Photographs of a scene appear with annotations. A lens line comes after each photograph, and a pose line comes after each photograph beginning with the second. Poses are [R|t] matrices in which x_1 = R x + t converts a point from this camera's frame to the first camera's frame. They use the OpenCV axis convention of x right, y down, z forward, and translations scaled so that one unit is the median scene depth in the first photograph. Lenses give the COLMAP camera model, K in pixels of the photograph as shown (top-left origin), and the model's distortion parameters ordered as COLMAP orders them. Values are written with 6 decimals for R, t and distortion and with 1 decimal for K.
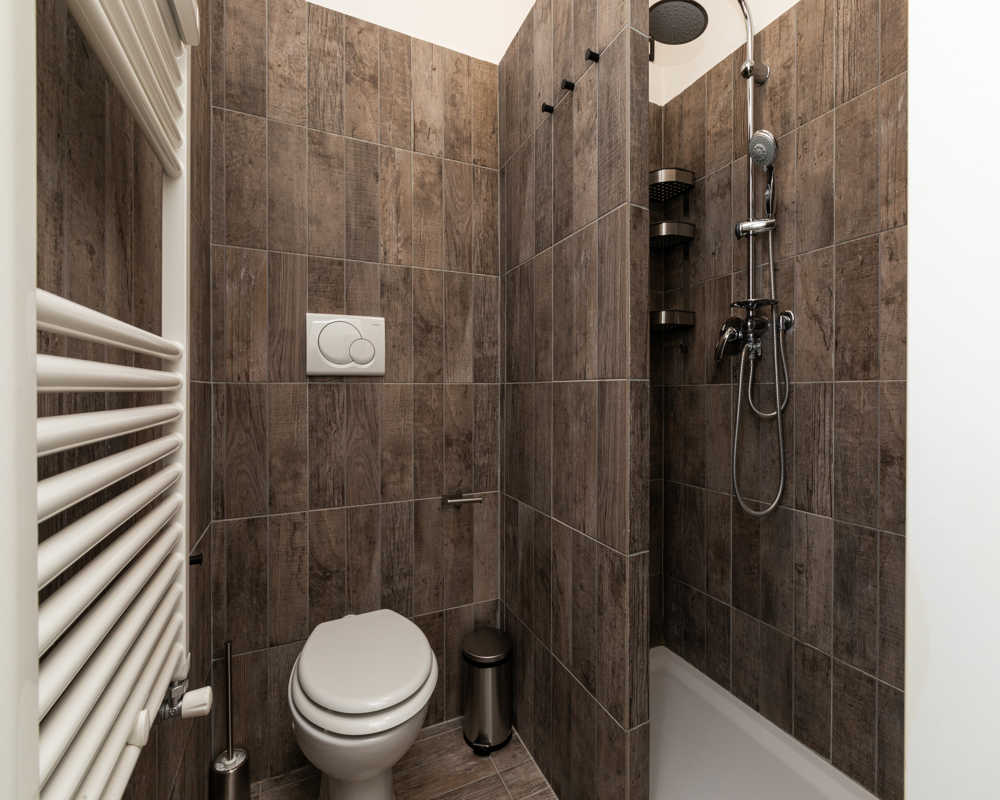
lens RADIAL K [[441.1, 0, 490.6], [0, 441.1, 398.7], [0, 0, 1]] dist [0.001206, -0.000619]
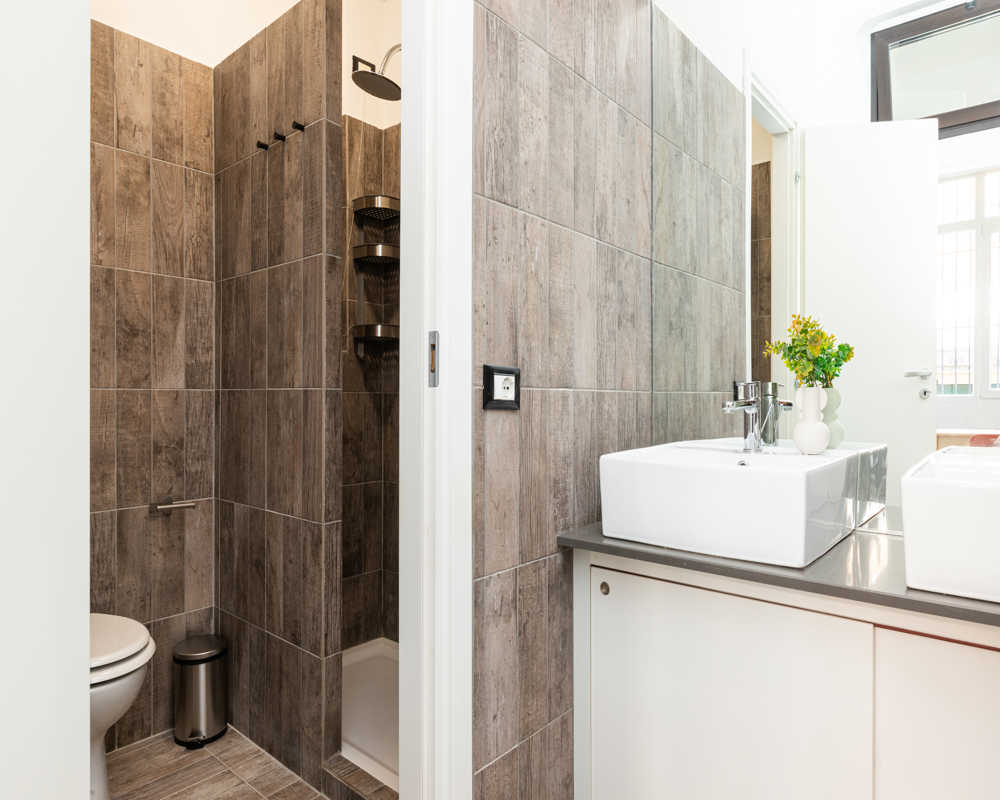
lens RADIAL K [[635.2, 0, 504.8], [0, 635.2, 400.4], [0, 0, 1]] dist [-0.001823, -0.000233]
pose [[0.897532, 0.002046, 0.440945, -0.024845], [0.004149, 0.999906, -0.013085, 0.012183], [-0.440930, 0.013574, 0.897439, -0.623622]]
